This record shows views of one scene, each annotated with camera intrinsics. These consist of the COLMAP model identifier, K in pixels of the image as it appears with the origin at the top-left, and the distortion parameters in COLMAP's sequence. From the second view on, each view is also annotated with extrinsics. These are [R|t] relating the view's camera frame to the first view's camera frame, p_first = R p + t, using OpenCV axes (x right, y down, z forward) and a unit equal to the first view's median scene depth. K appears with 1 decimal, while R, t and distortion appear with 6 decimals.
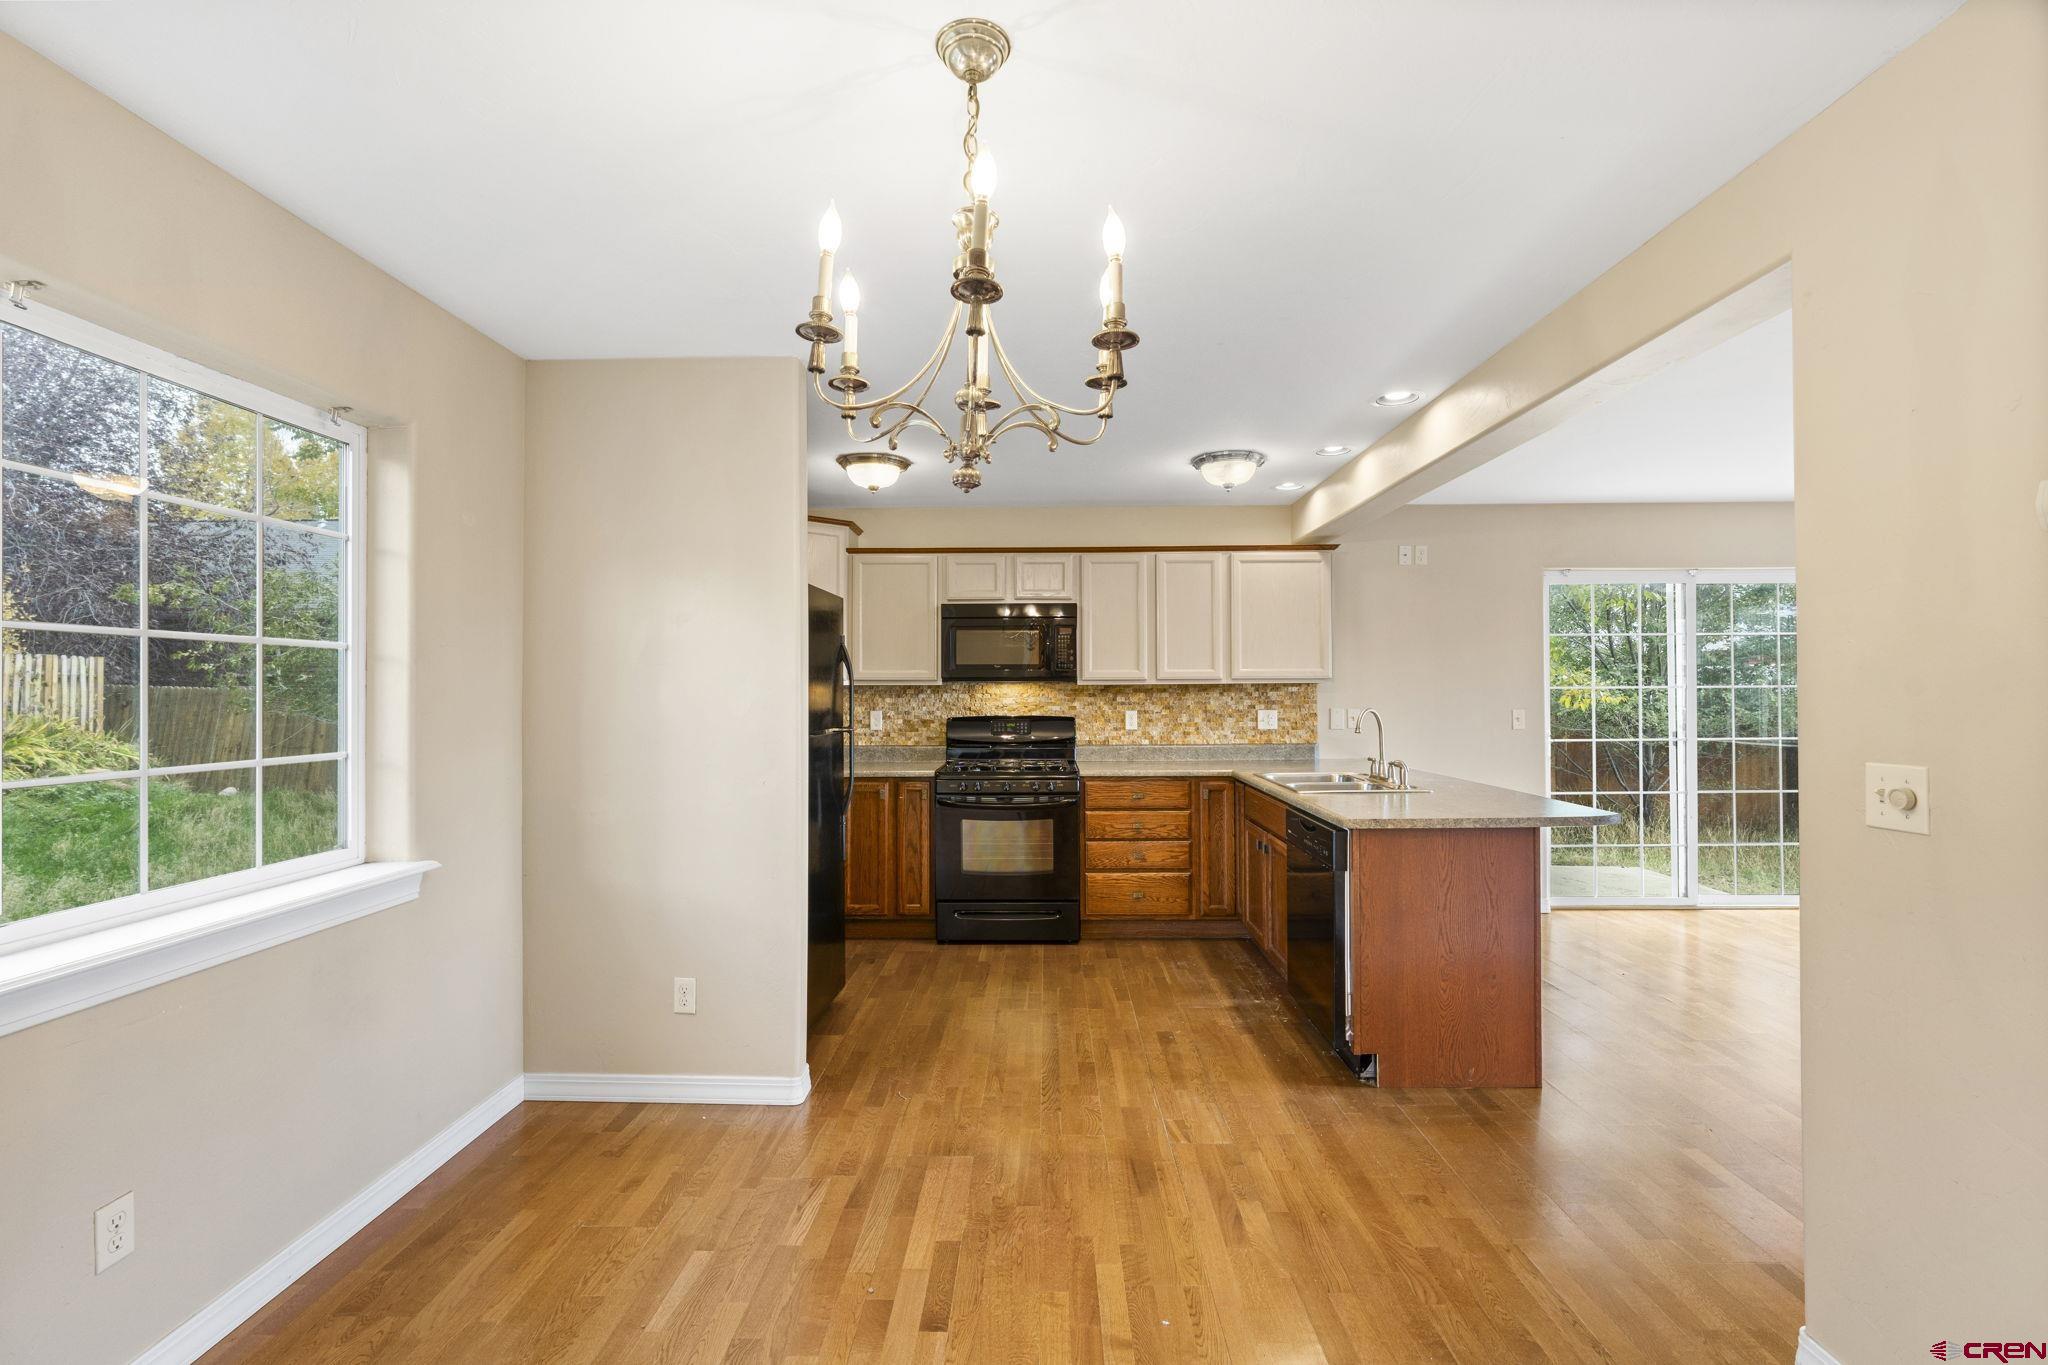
lens RADIAL K [[918.3, 0, 1028.0], [0, 918.3, 685.2], [0, 0, 1]] dist [-0.002756, -0.000096]
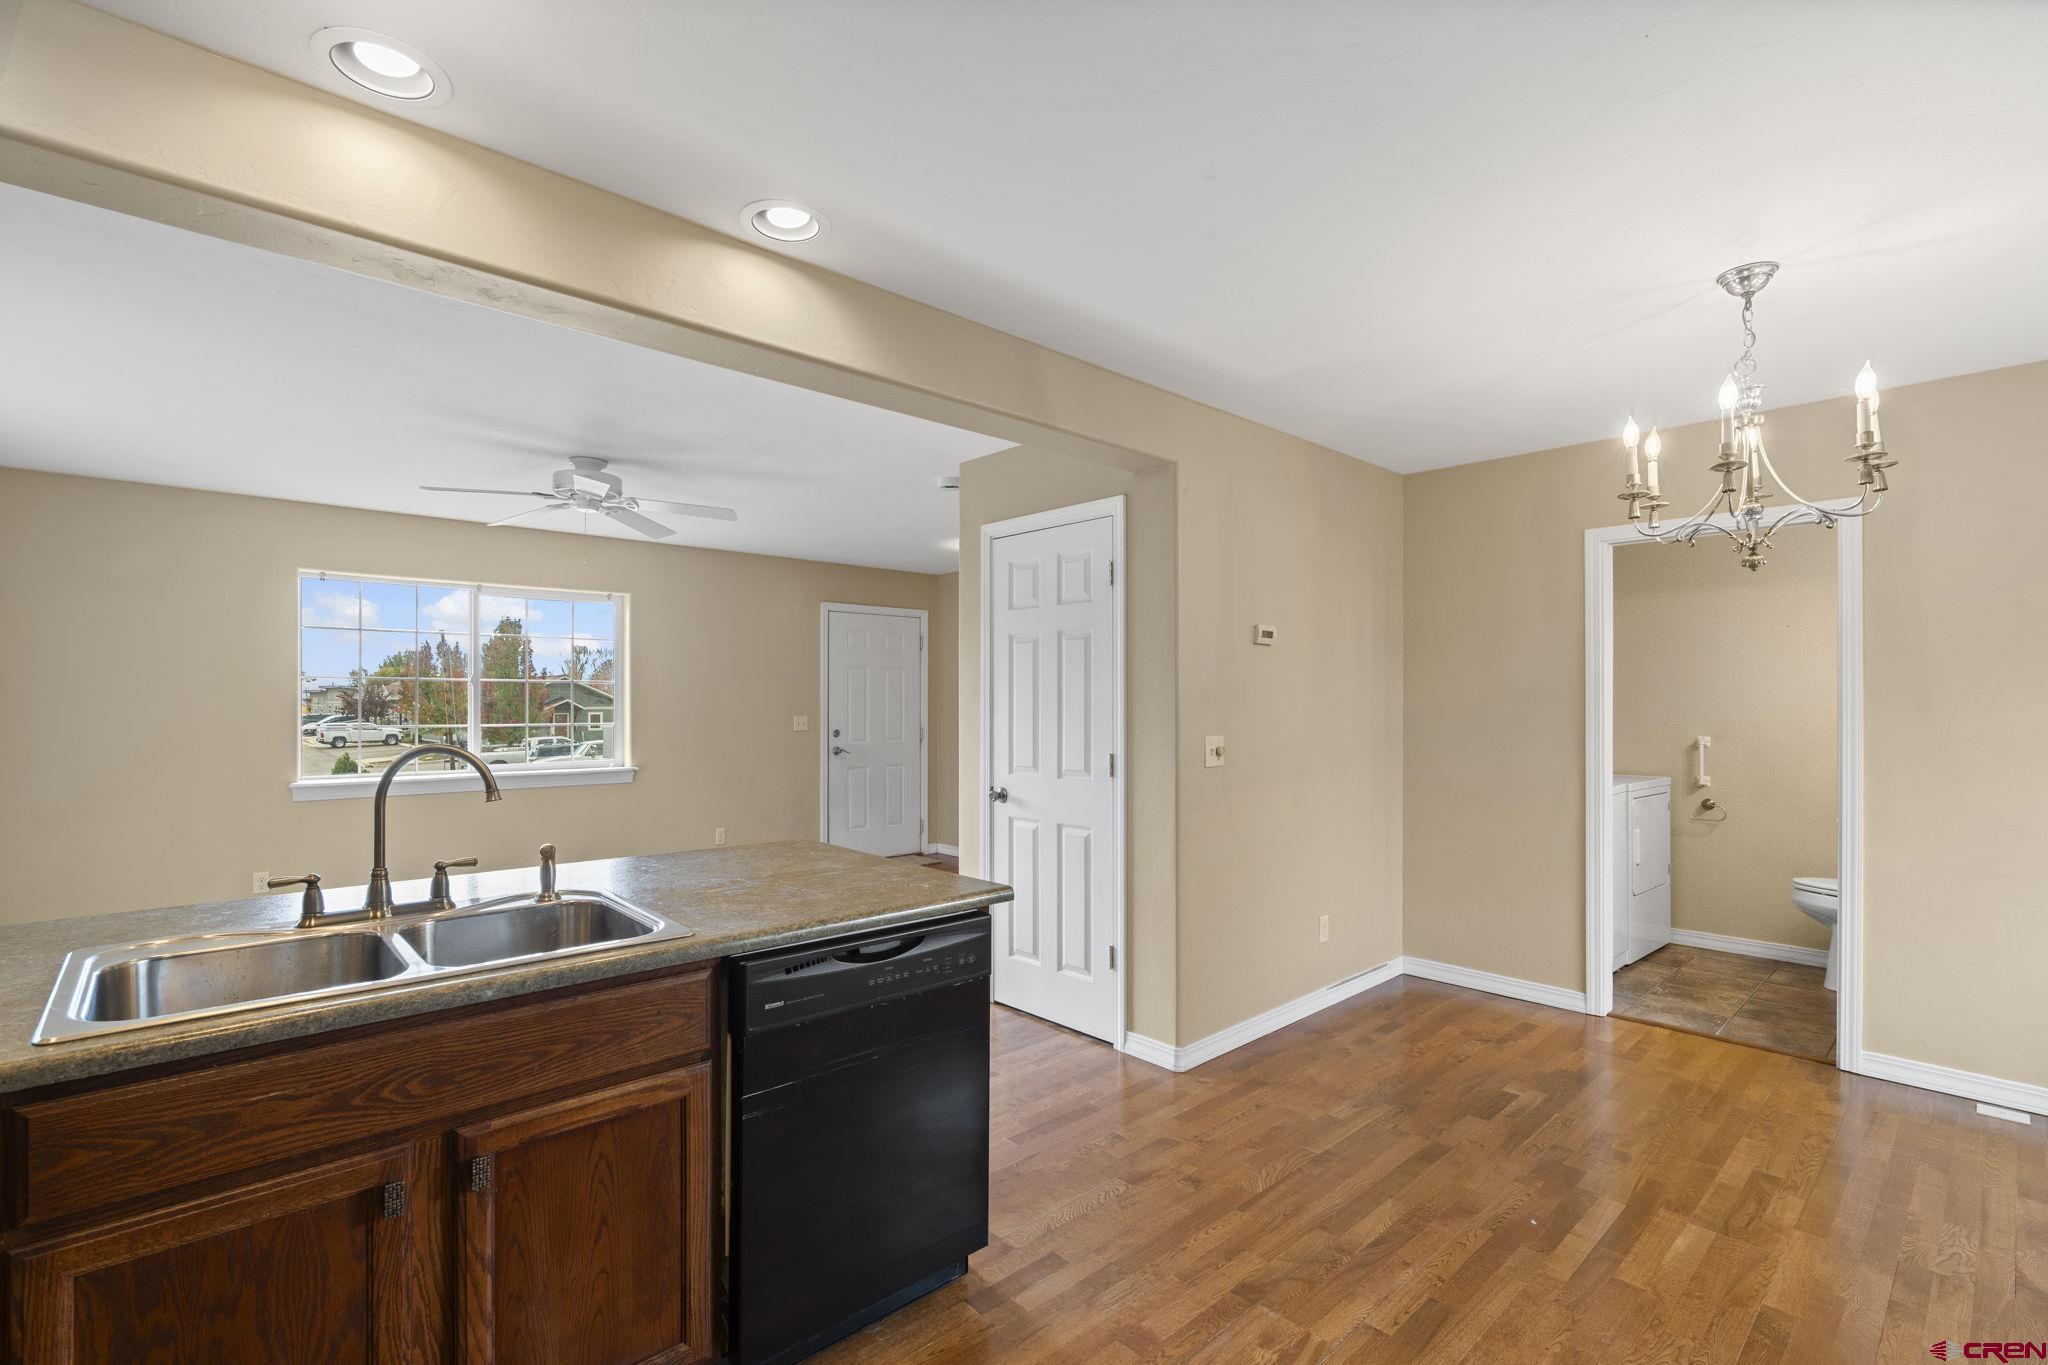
lens RADIAL K [[918.3, 0, 1028.0], [0, 918.3, 685.2], [0, 0, 1]] dist [-0.002756, -0.000096]
pose [[-0.692203, 0.014786, 0.721552, -0.099118], [-0.003530, 0.999709, -0.023873, 0.004780], [-0.721695, -0.019072, -0.691949, 0.839237]]
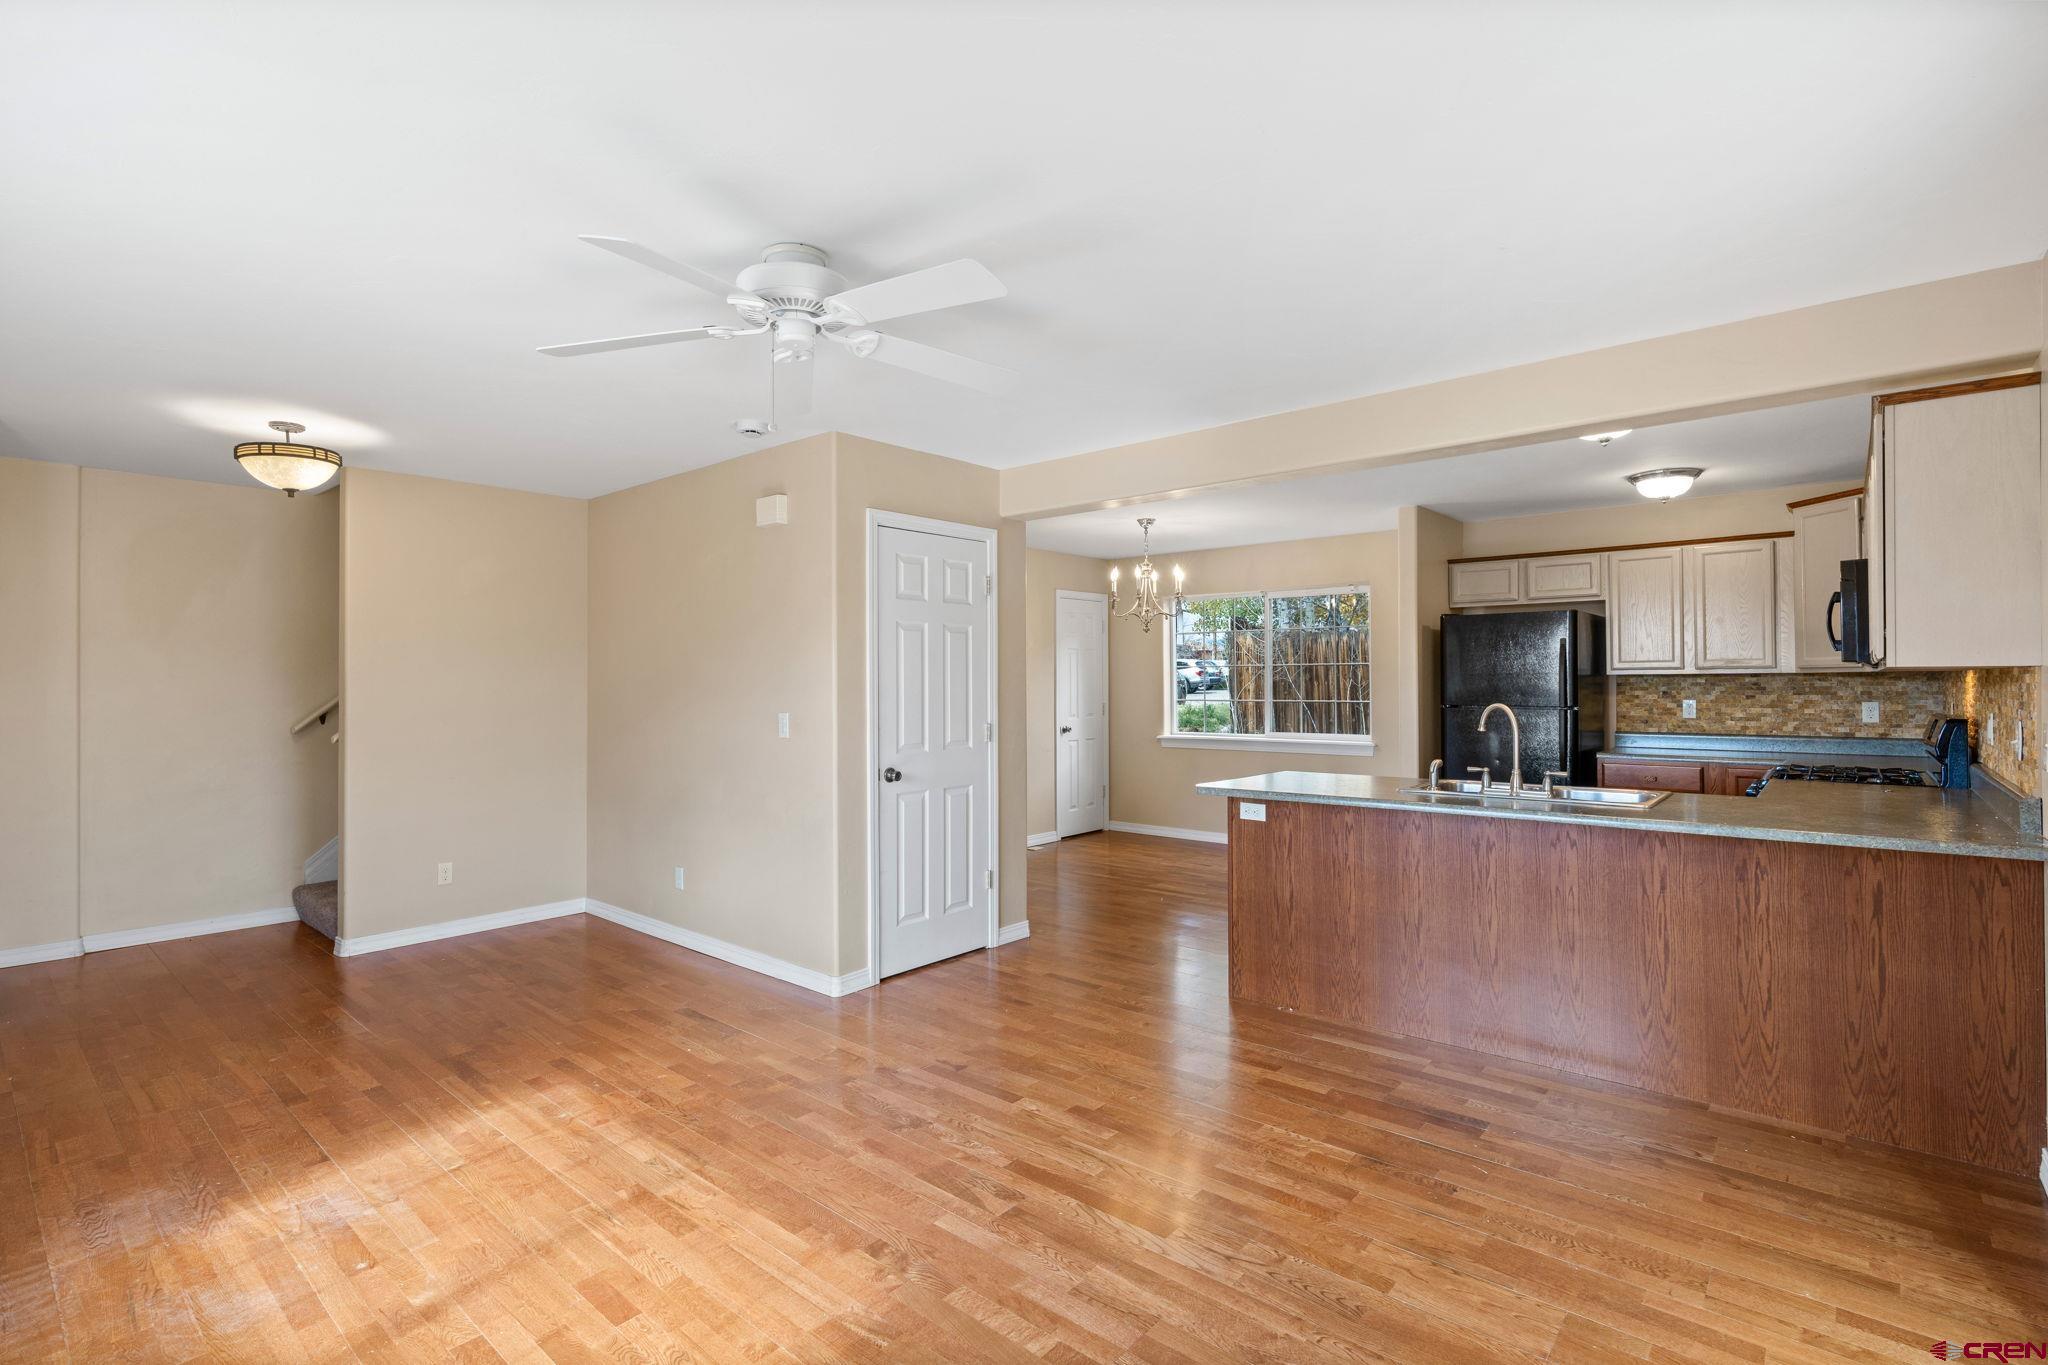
lens RADIAL K [[954.8, 0, 1021.7], [0, 954.8, 677.0], [0, 0, 1]] dist [-0.002452, -0.000132]
pose [[-0.641456, 0.003931, -0.767150, 1.010913], [0.012625, 0.999906, -0.005433, -0.000438], [0.767056, -0.013170, -0.641445, 0.936738]]
